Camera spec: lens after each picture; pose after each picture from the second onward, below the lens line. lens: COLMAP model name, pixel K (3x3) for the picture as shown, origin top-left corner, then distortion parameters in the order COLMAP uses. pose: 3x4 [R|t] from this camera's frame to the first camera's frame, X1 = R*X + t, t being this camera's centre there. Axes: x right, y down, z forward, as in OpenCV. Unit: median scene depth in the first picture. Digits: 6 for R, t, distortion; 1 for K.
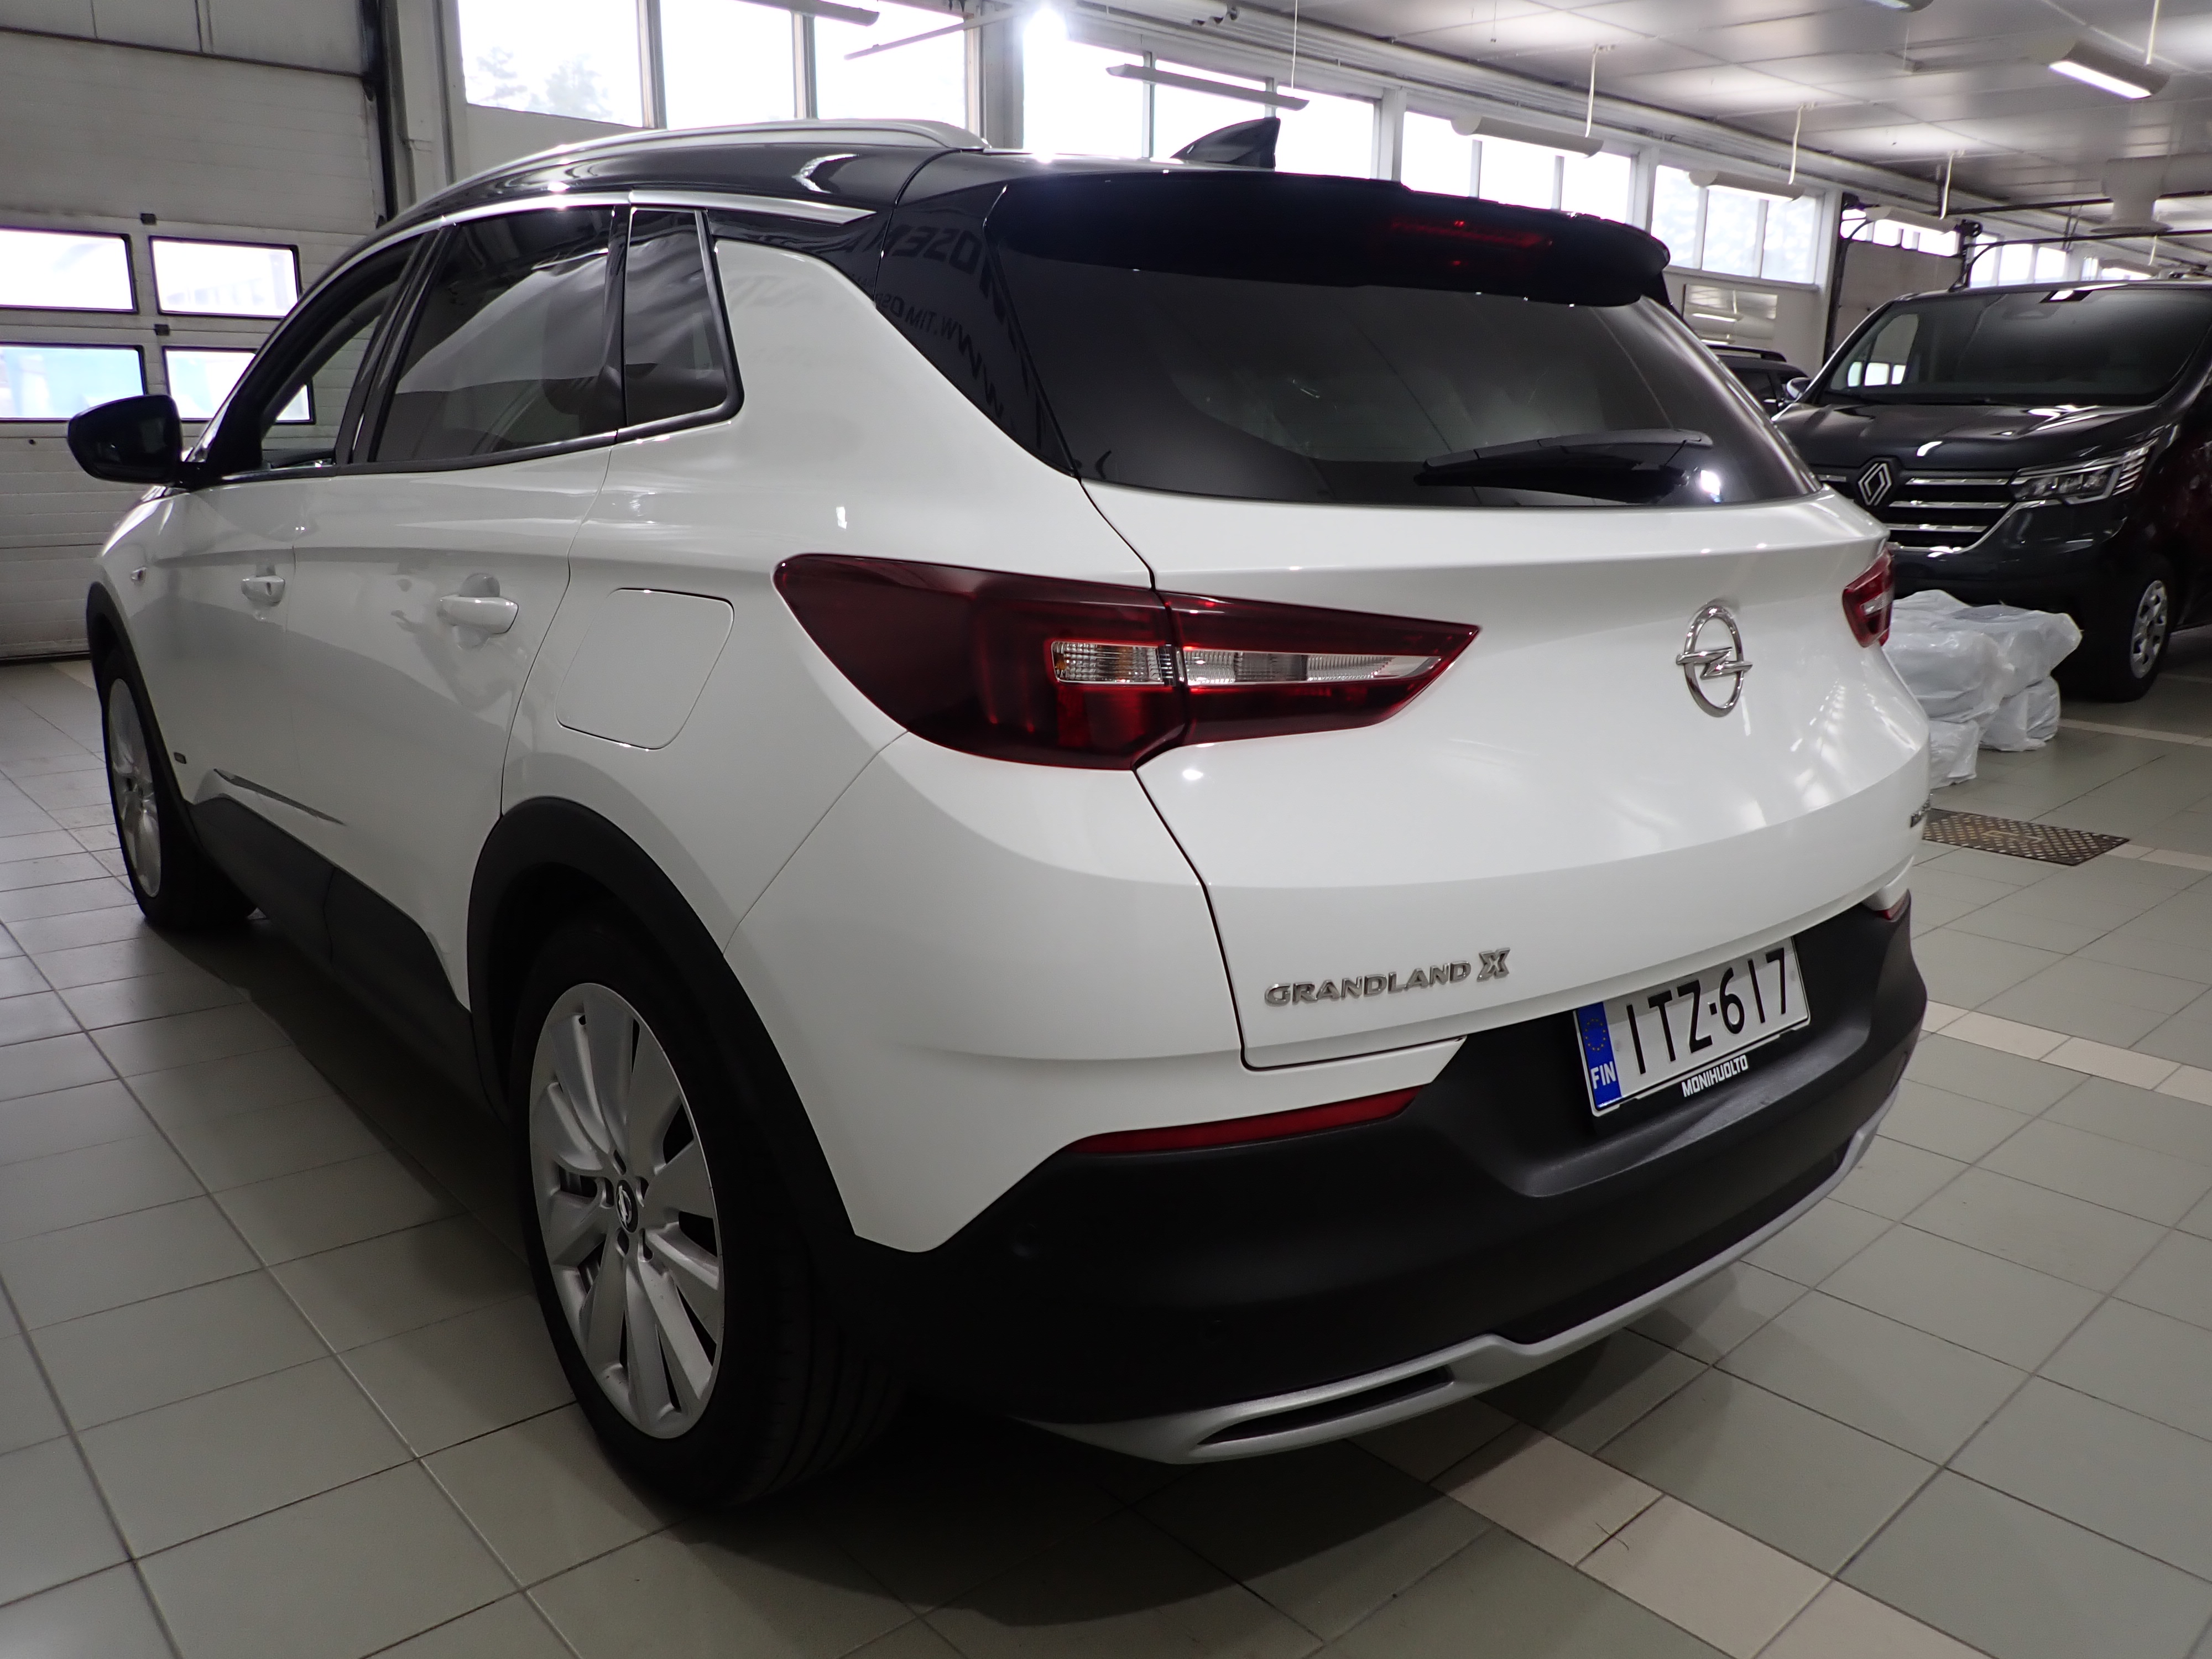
lens RADIAL K [[1656.3, 0, 1094.0], [0, 1656.3, 837.0], [0, 0, 1]] dist [-0.002150, -0.005553]
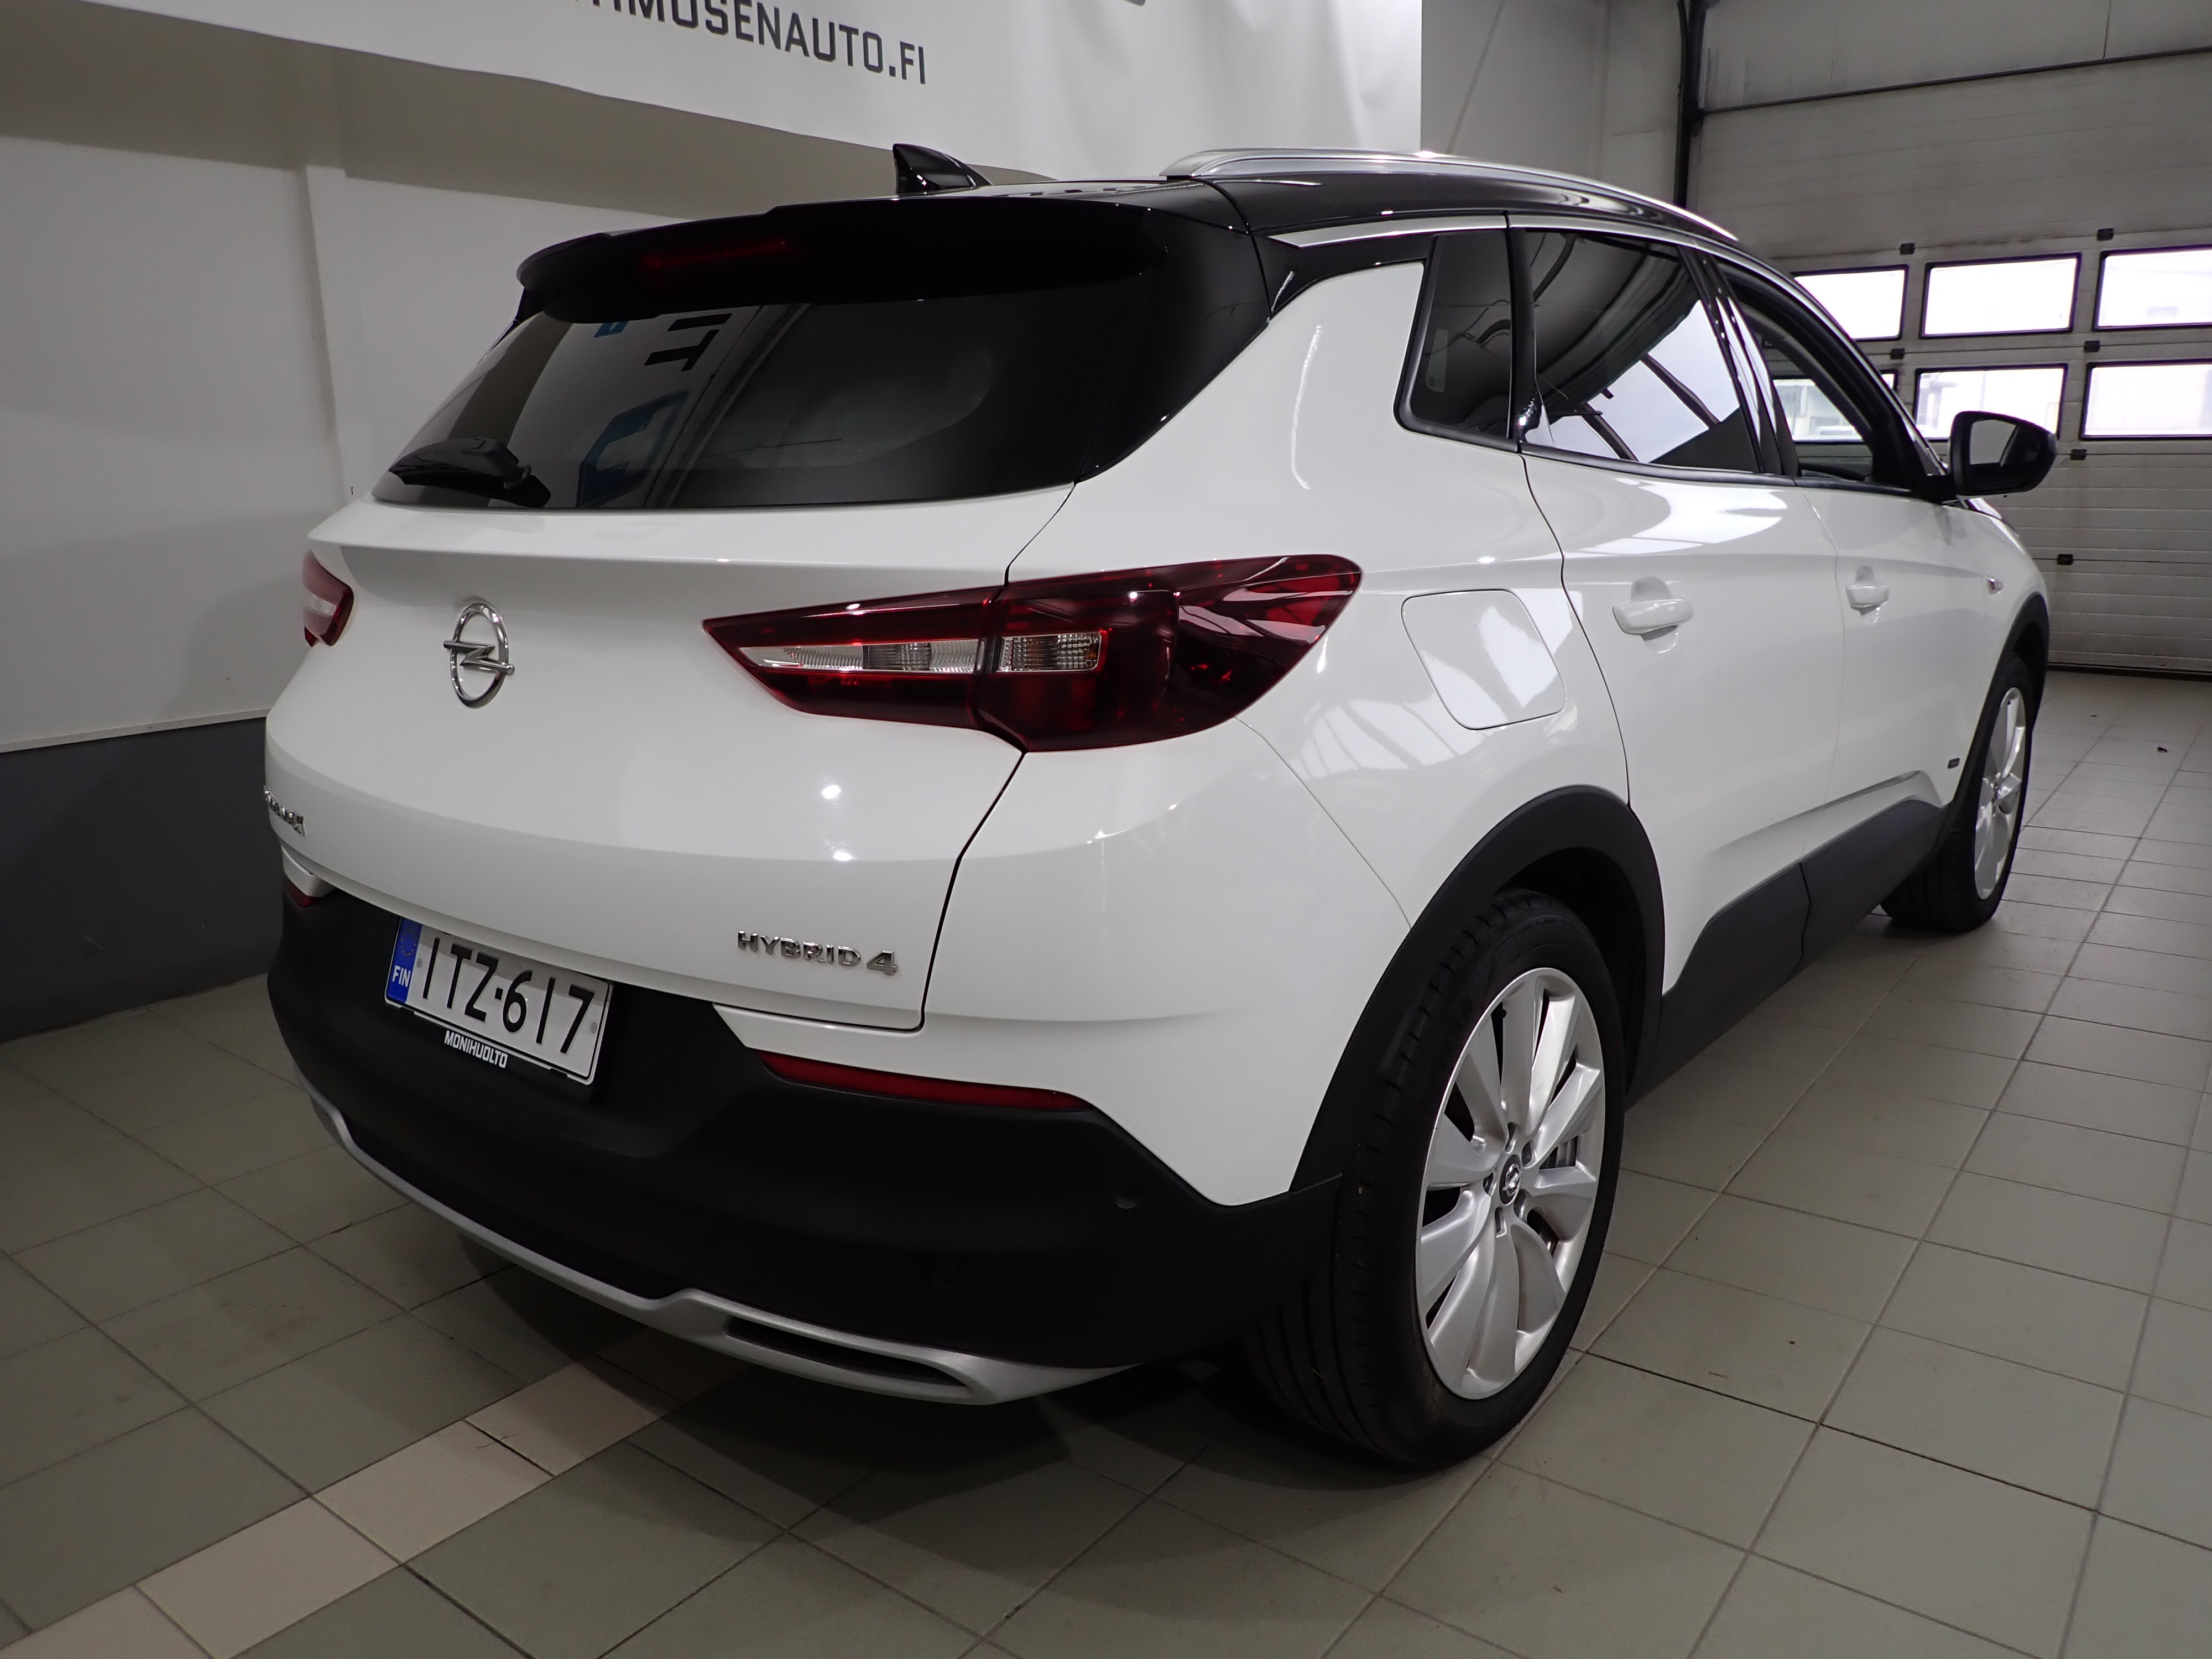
lens RADIAL K [[1656.3, 0, 1094.0], [0, 1656.3, 837.0], [0, 0, 1]] dist [-0.002150, -0.005553]
pose [[0.173166, 0.215308, -0.961070, 1.474011], [-0.227008, 0.958264, 0.173777, -0.266195], [0.958374, 0.188078, 0.214815, 1.162064]]
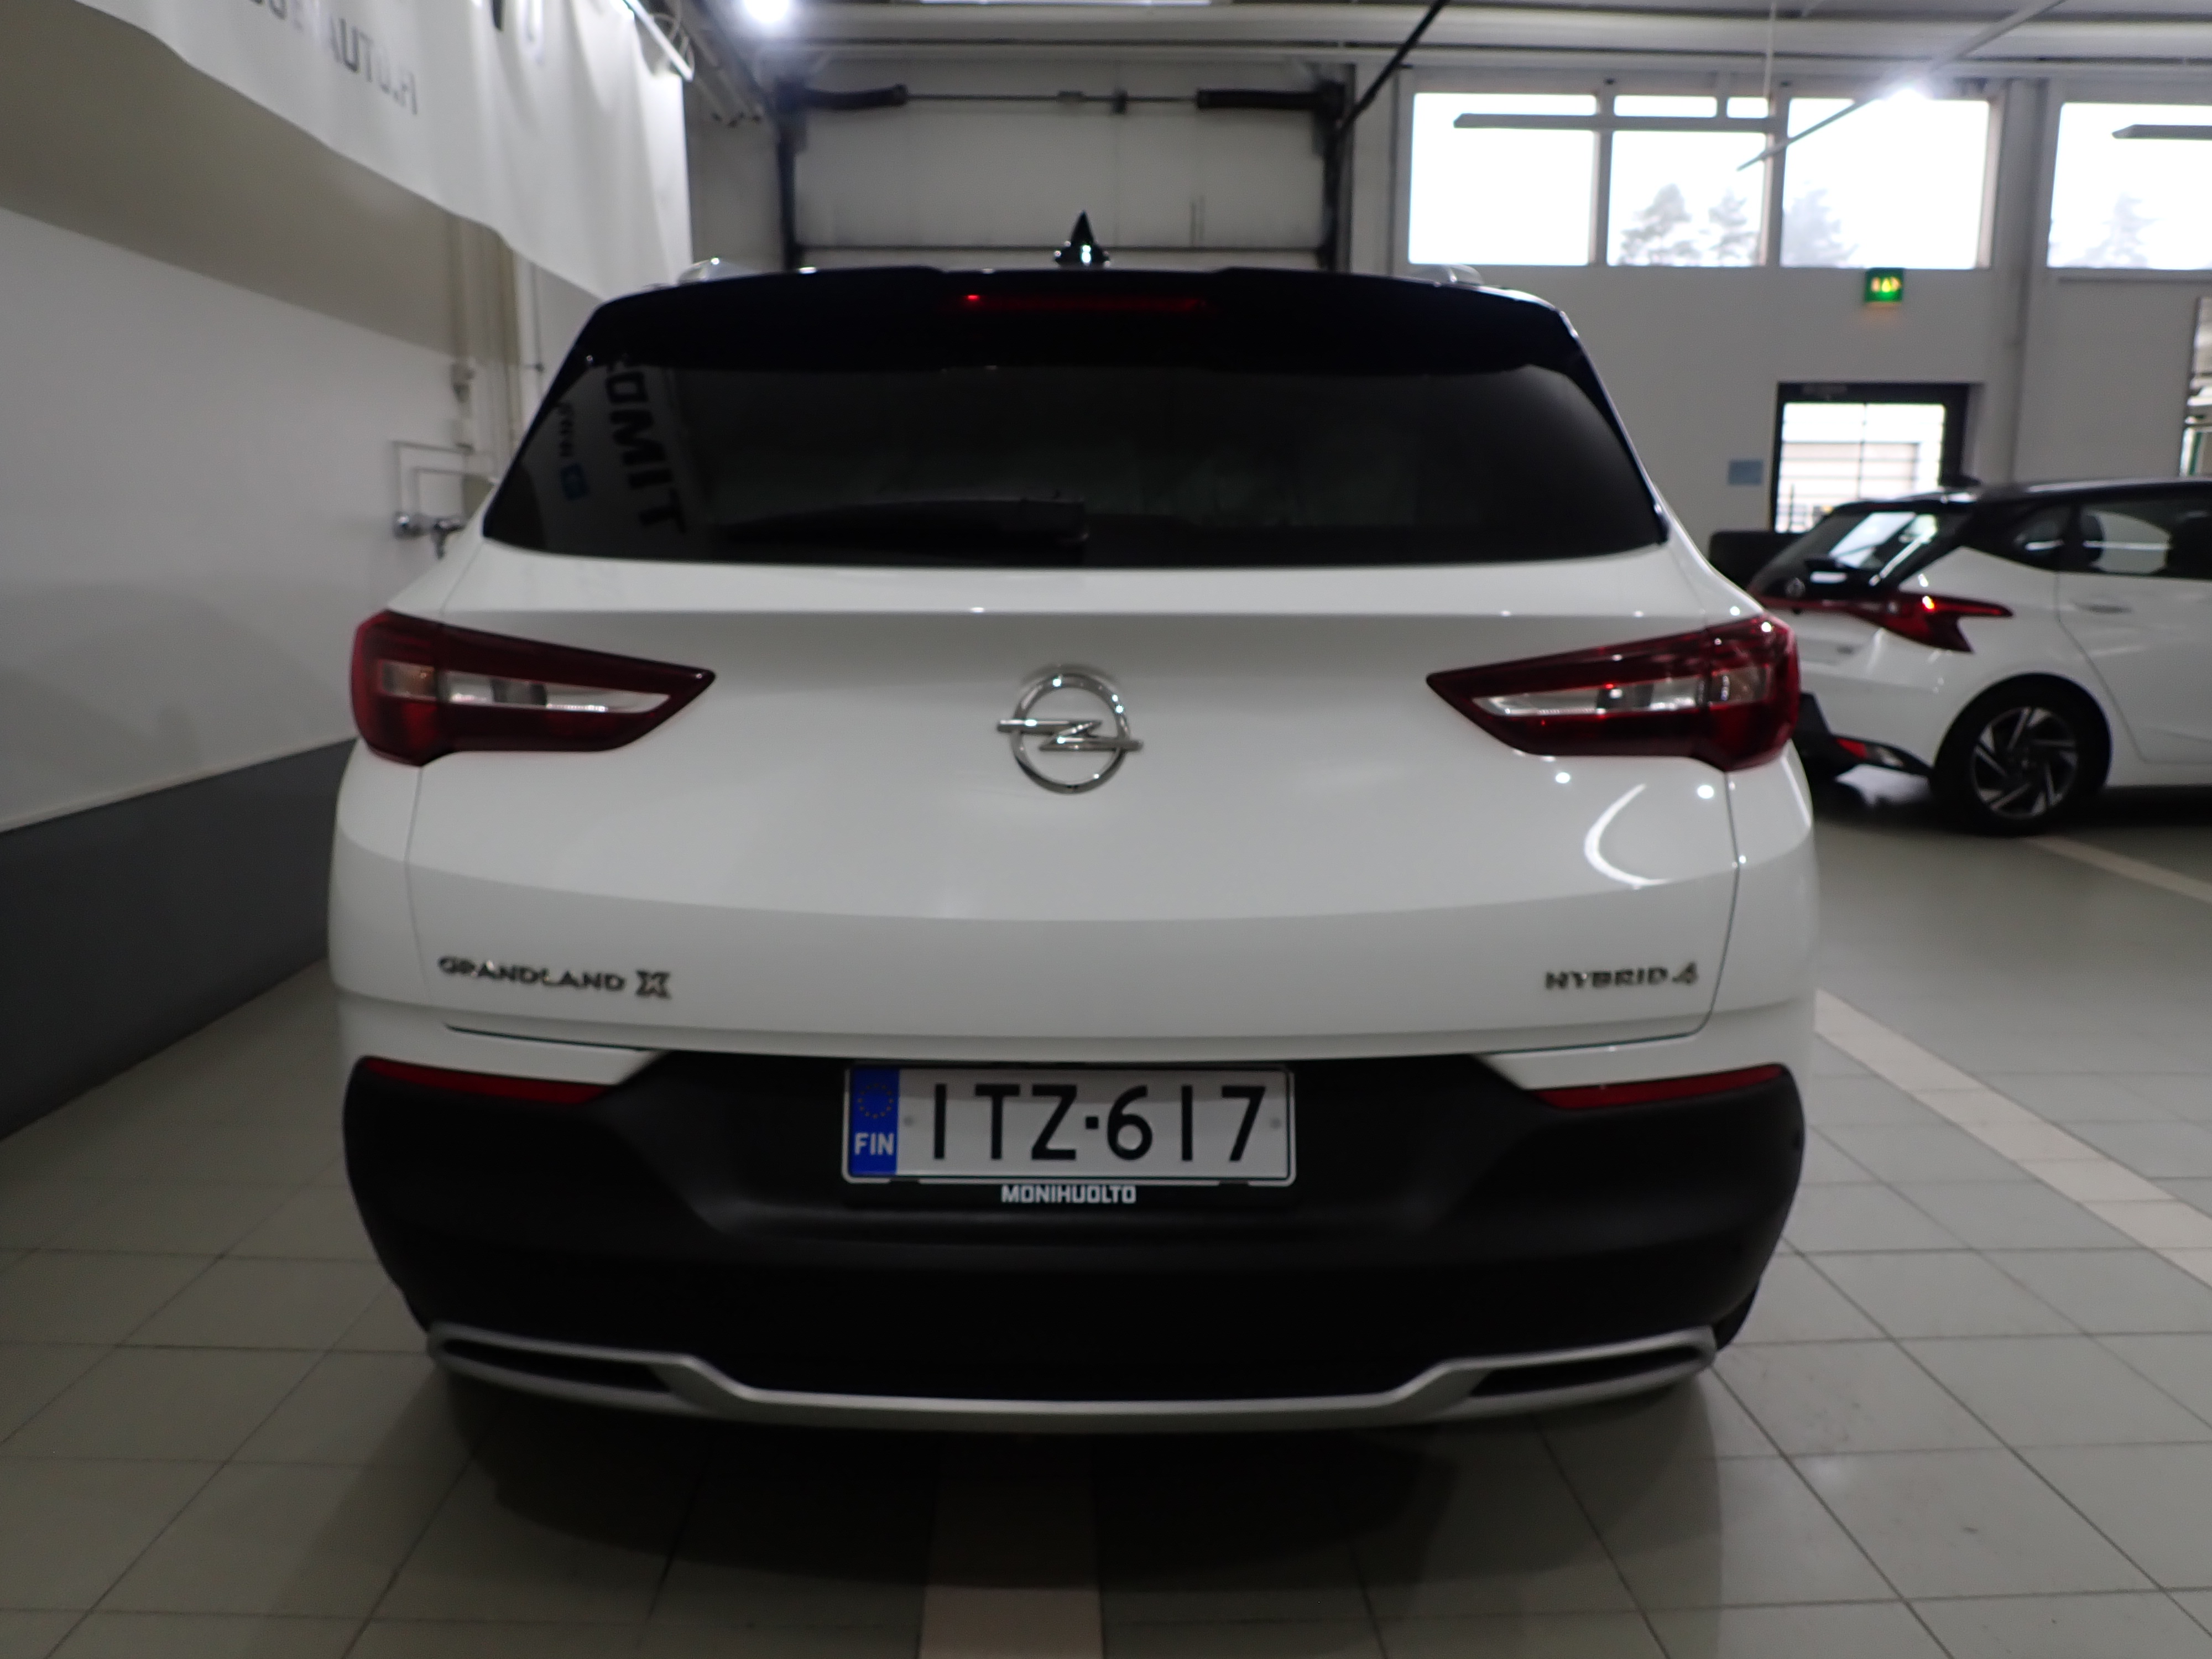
lens RADIAL K [[1642.4, 0, 1071.3], [0, 1642.4, 817.9], [0, 0, 1]] dist [0.004147, -0.003490]
pose [[0.760333, 0.095671, -0.642449, 0.961912], [-0.151962, 0.987844, -0.032740, -0.030333], [0.631507, 0.122521, 0.765629, 0.299958]]
